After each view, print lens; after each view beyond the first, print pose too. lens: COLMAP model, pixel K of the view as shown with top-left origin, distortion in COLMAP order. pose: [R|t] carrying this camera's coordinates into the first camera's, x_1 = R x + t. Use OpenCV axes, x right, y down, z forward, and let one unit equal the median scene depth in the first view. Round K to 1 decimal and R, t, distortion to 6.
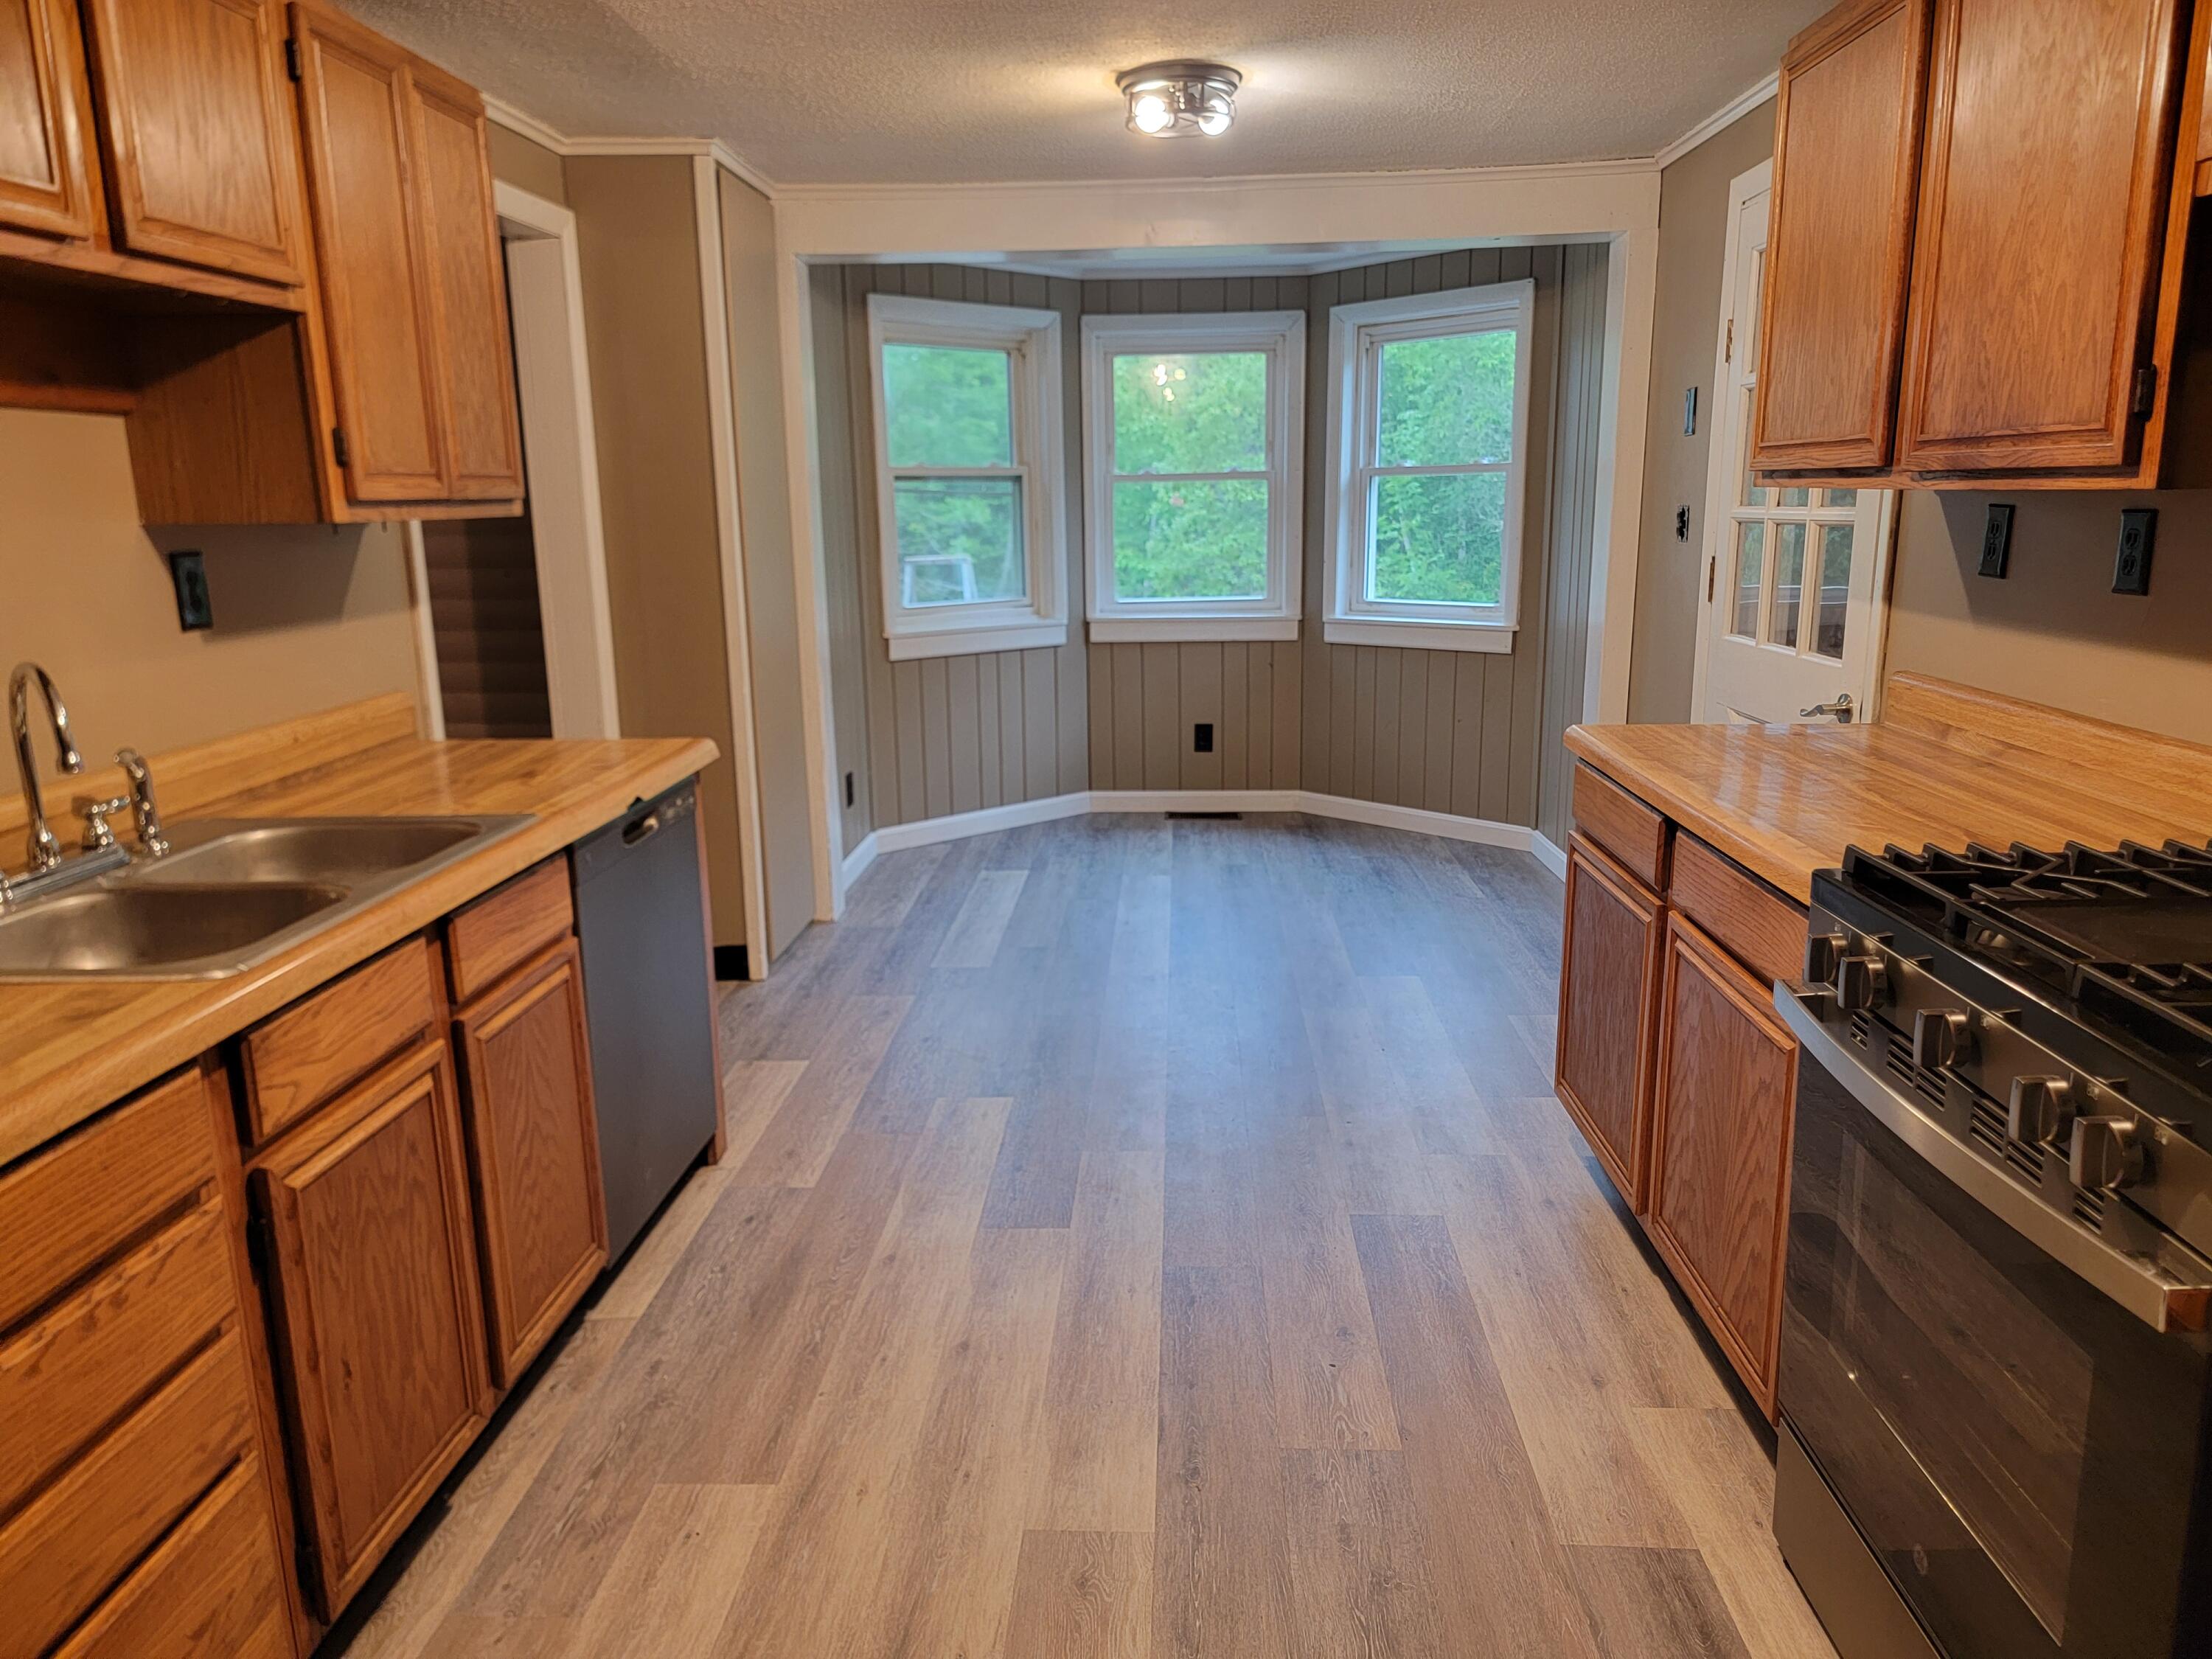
lens RADIAL K [[1550.2, 0, 1118.0], [0, 1550.2, 791.8], [0, 0, 1]] dist [0.122222, -0.064105]
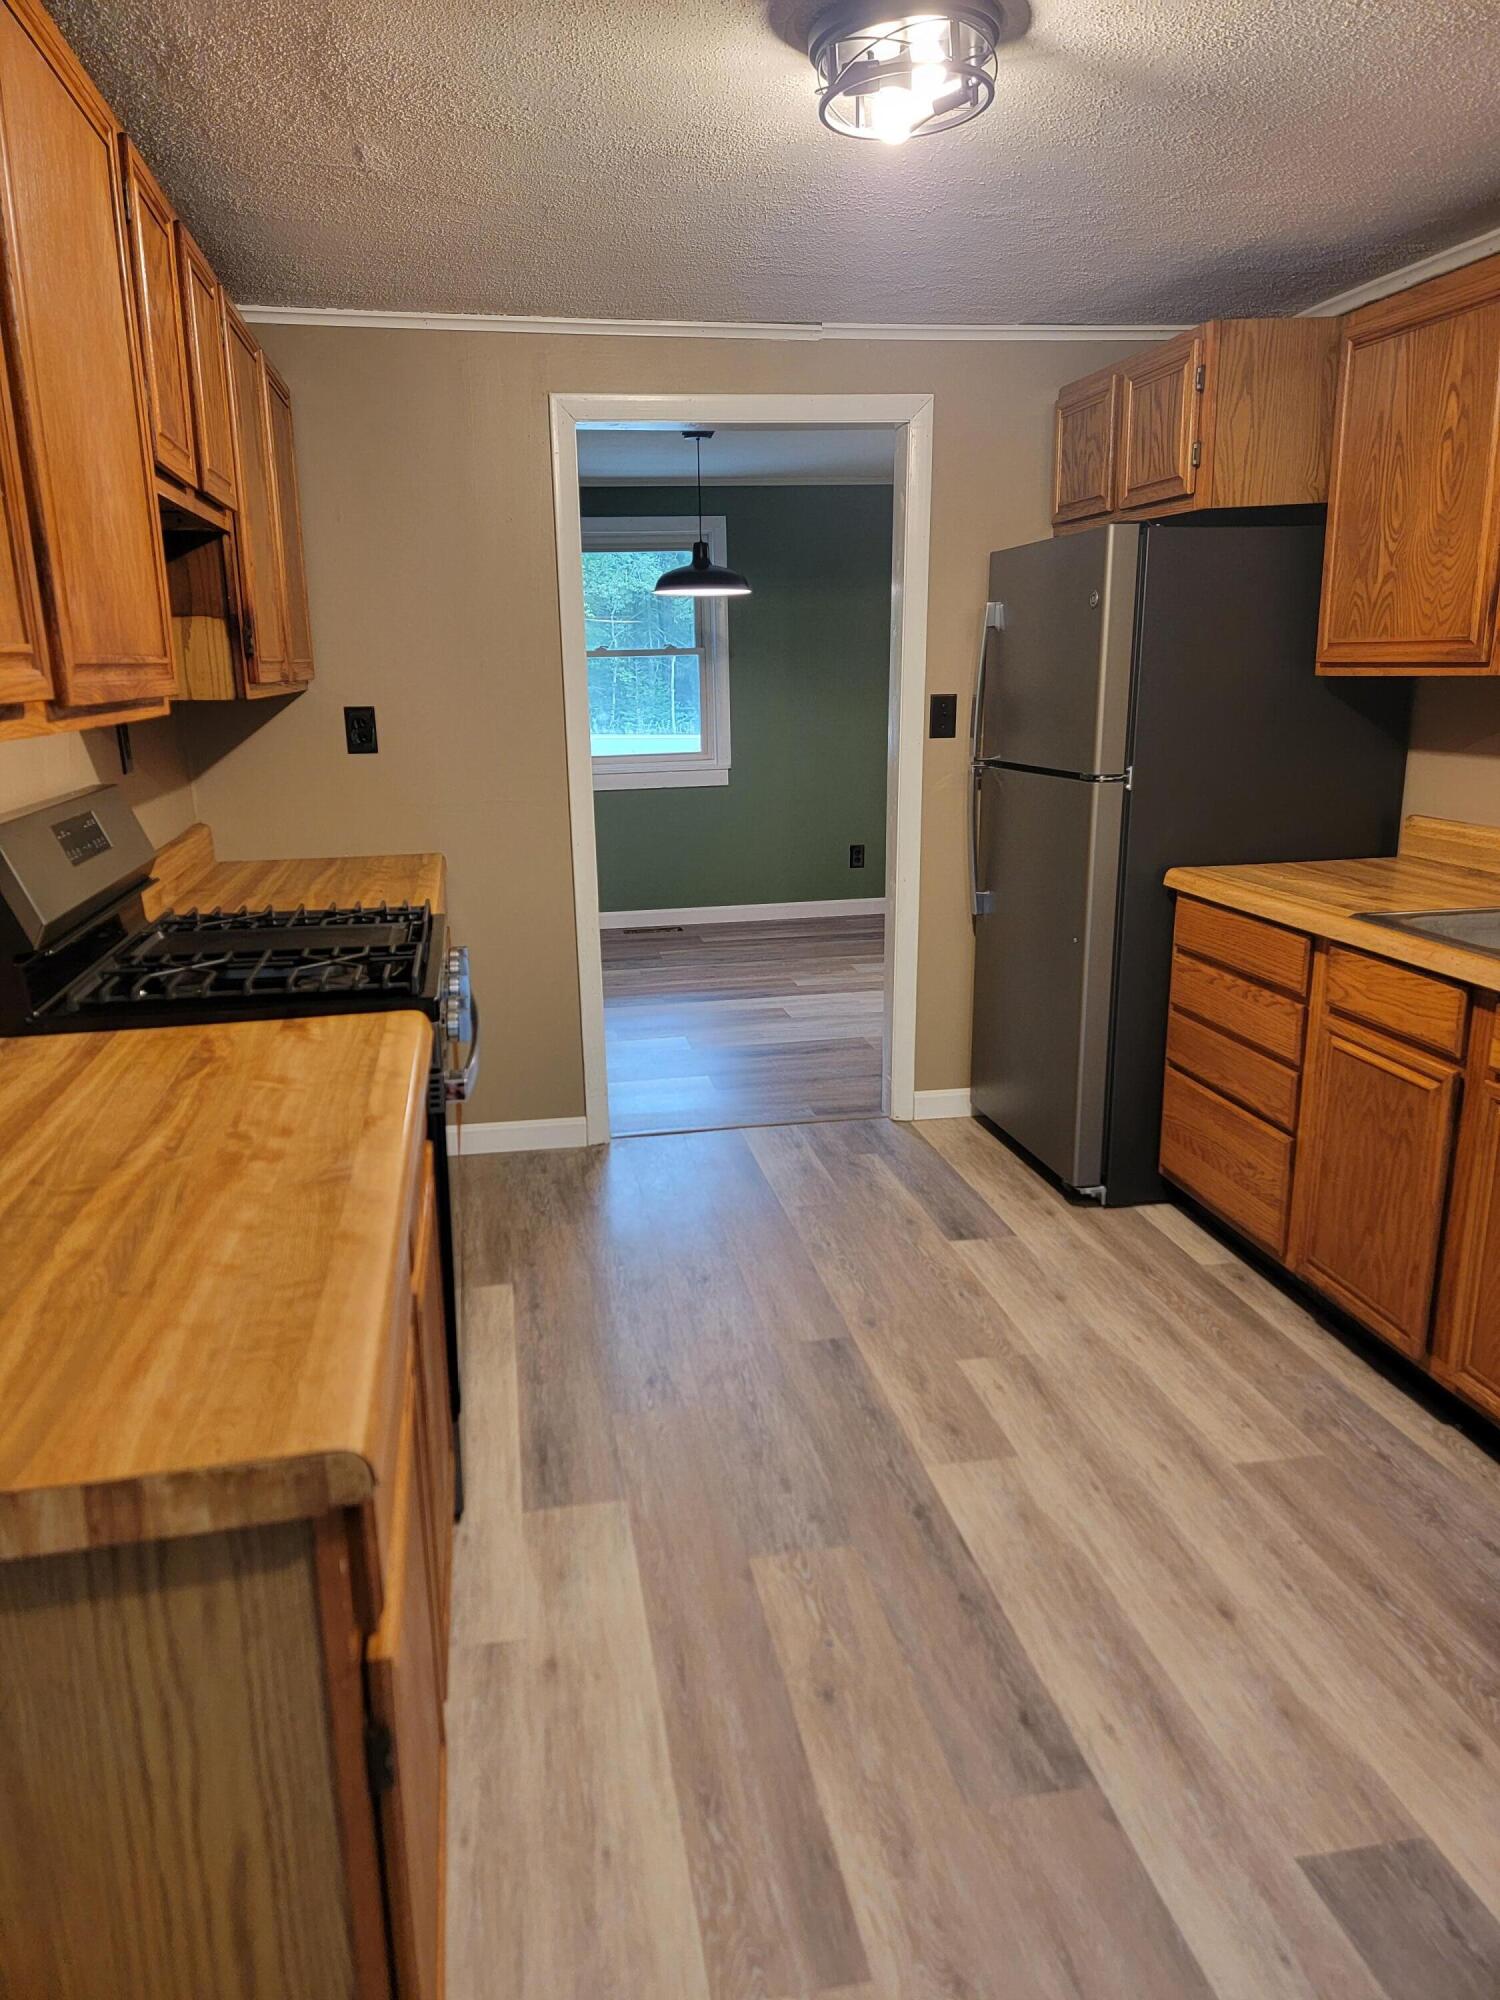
lens RADIAL K [[1380.5, 0, 741.0], [0, 1380.5, 1004.7], [0, 0, 1]] dist [0.085773, -0.062362]
pose [[-0.973777, 0.088684, -0.209507, 0.140661], [-0.009165, 0.904855, 0.425621, -0.138899], [0.227320, 0.416380, -0.880314, 0.672997]]
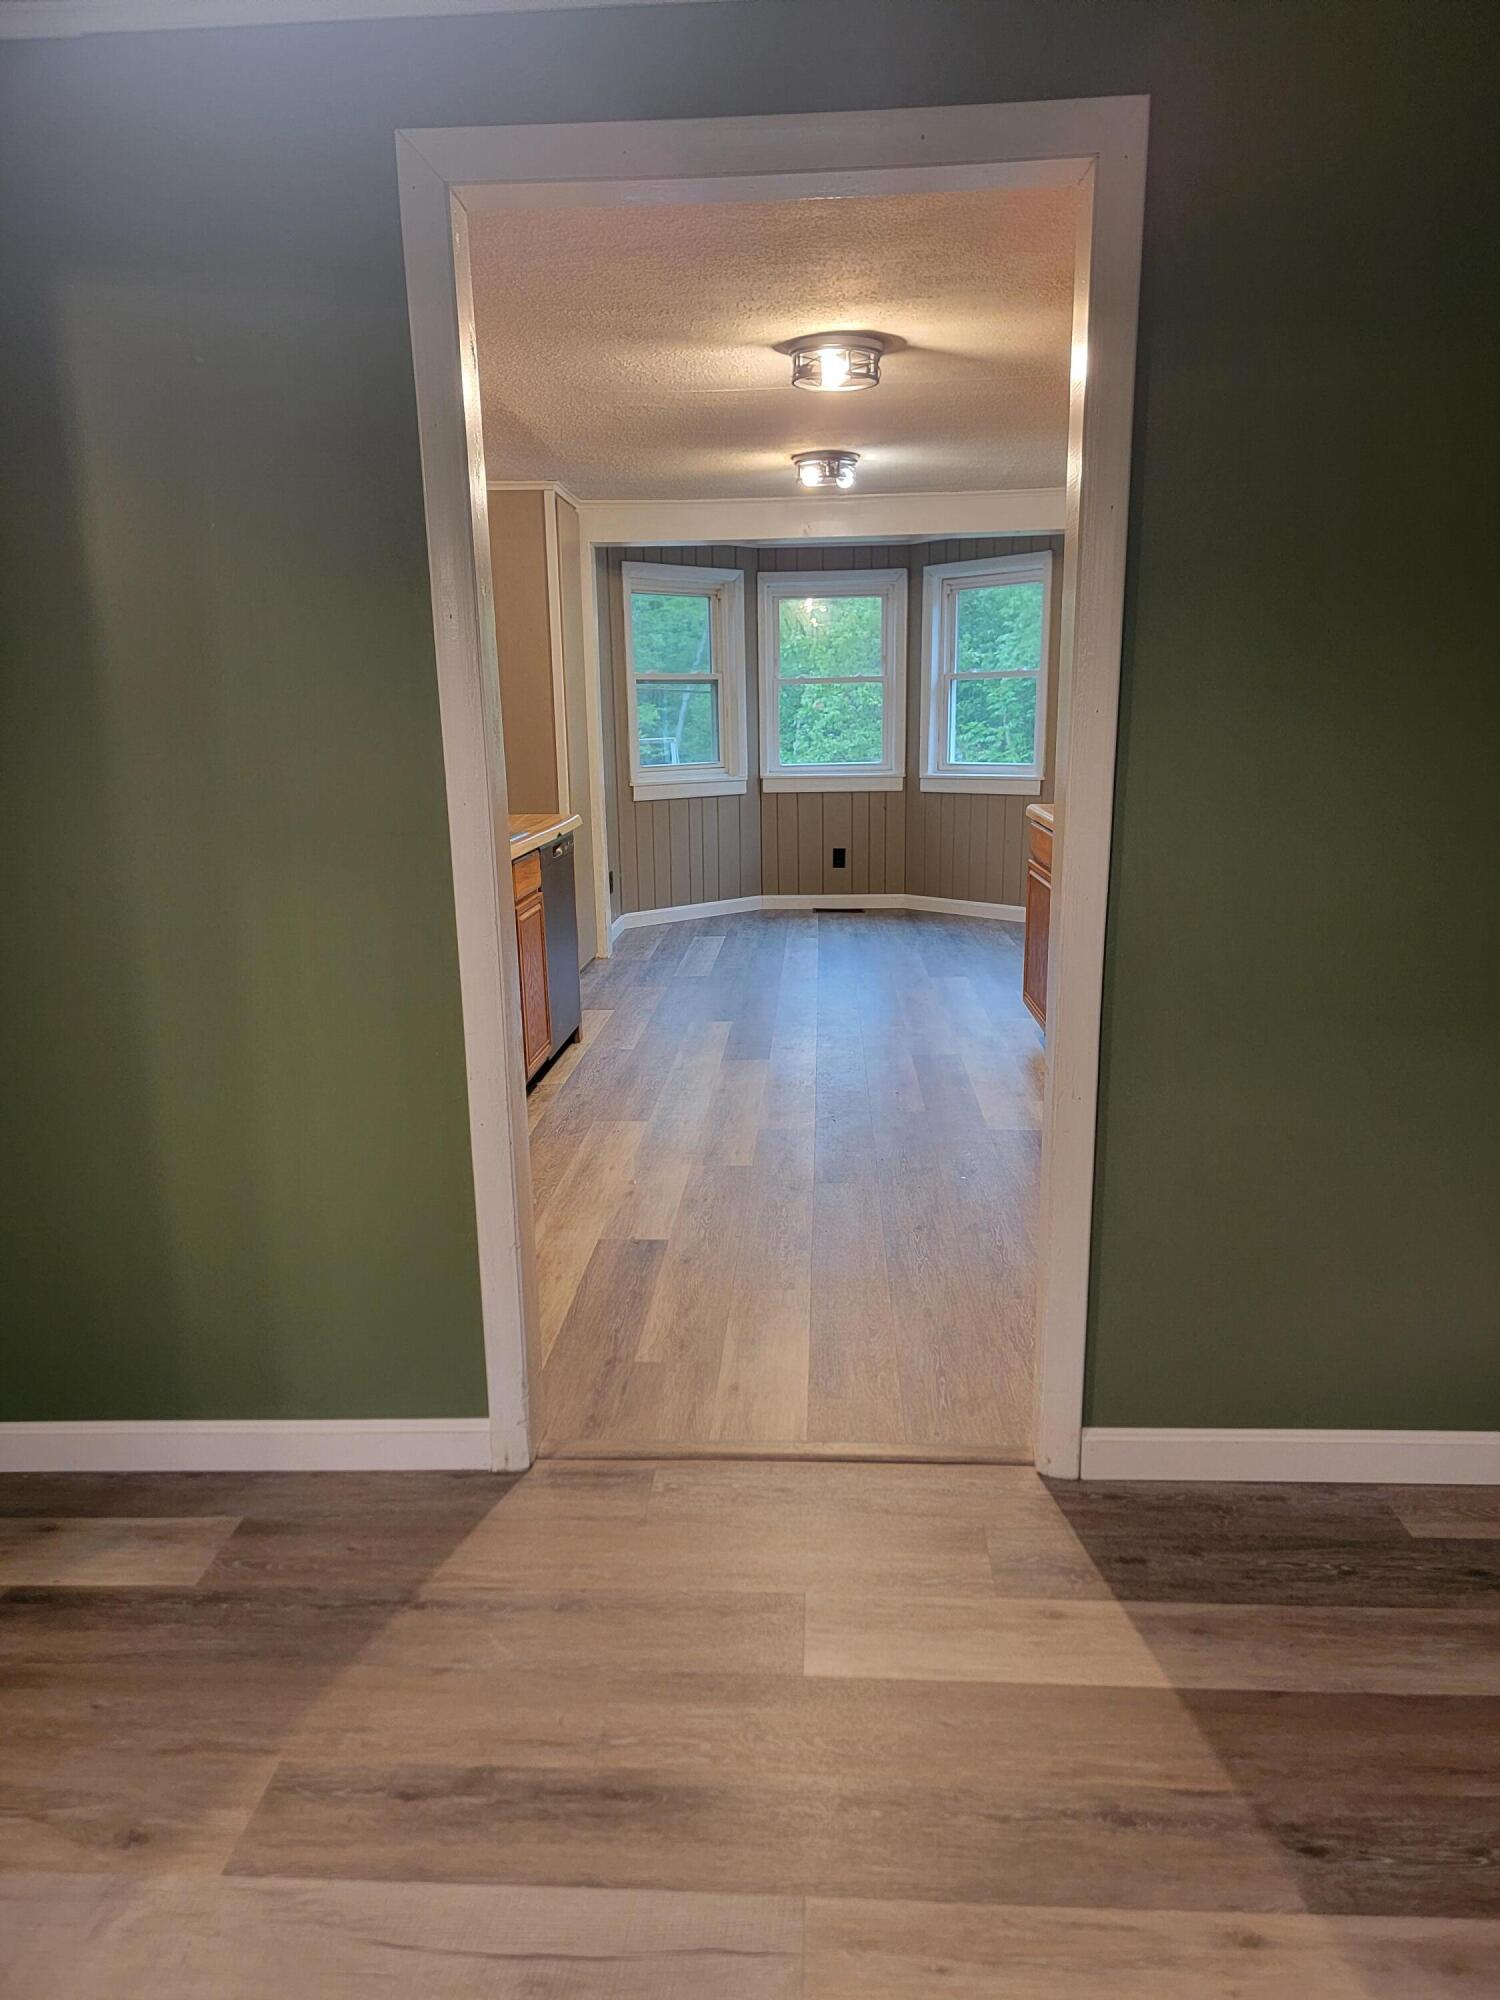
lens RADIAL K [[1380.5, 0, 741.0], [0, 1380.5, 1004.7], [0, 0, 1]] dist [0.085773, -0.062362]
pose [[0.999866, 0.000177, -0.016392, -0.019546], [0.000188, 0.999752, 0.022290, 0.088526], [0.016391, -0.022290, 0.999617, -0.376684]]
